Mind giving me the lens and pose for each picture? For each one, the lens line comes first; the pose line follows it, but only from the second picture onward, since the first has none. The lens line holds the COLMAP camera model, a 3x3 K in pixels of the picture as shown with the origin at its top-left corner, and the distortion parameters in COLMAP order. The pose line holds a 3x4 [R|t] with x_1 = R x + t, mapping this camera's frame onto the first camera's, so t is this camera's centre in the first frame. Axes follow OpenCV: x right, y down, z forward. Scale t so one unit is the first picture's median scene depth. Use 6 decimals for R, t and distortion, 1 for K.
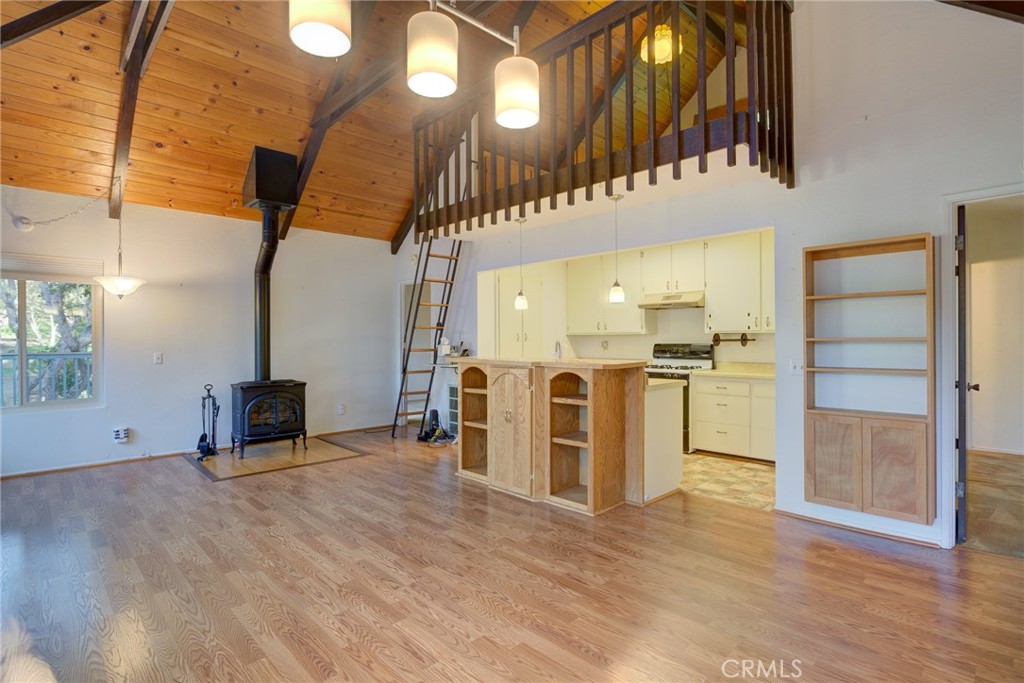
lens RADIAL K [[501.0, 0, 510.2], [0, 501.0, 341.6], [0, 0, 1]] dist [-0.020624, 0.006686]
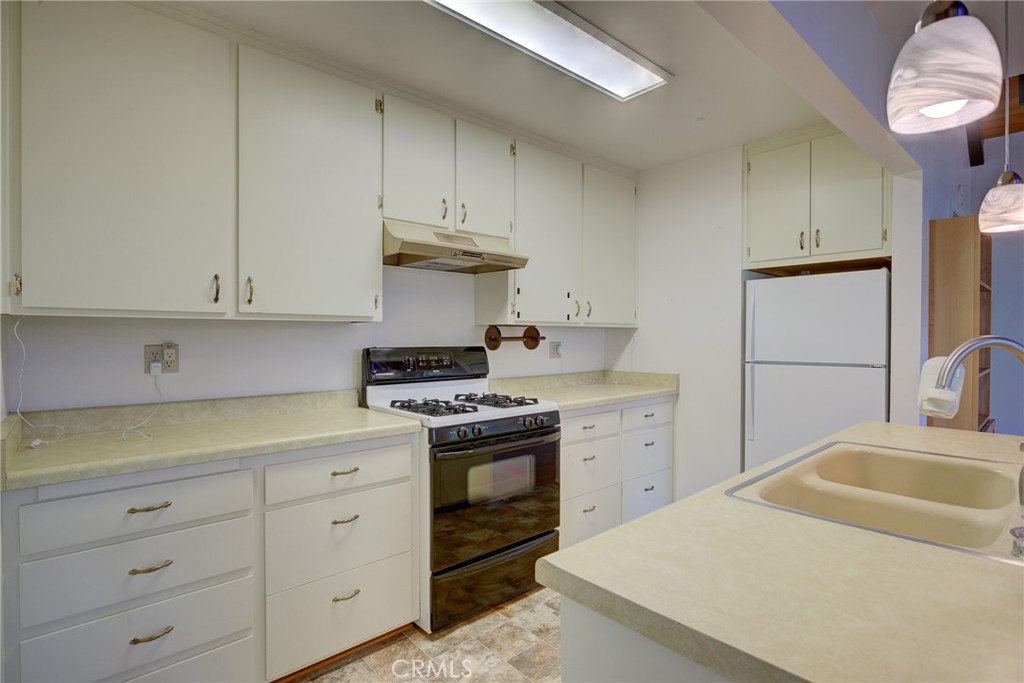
lens RADIAL K [[501.0, 0, 514.0], [0, 501.0, 341.3], [0, 0, 1]] dist [-0.020624, 0.006686]
pose [[0.042959, -0.005337, 0.999063, -0.122180], [0.005439, 0.999972, 0.005108, -0.002948], [-0.999062, 0.005215, 0.042987, 1.091485]]
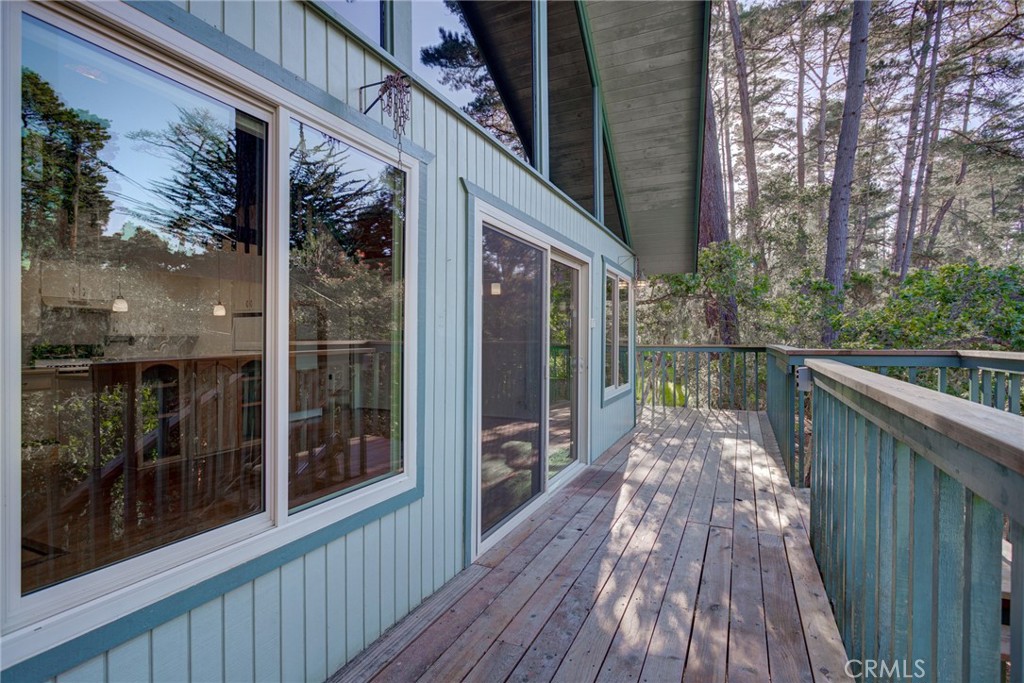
lens RADIAL K [[501.0, 0, 513.1], [0, 501.0, 346.9], [0, 0, 1]] dist [-0.020624, 0.006686]
pose [[-0.368006, -0.009500, 0.929775, -1.232162], [0.008533, 0.999871, 0.013594, 0.003245], [-0.929784, 0.012937, -0.367877, 0.598547]]
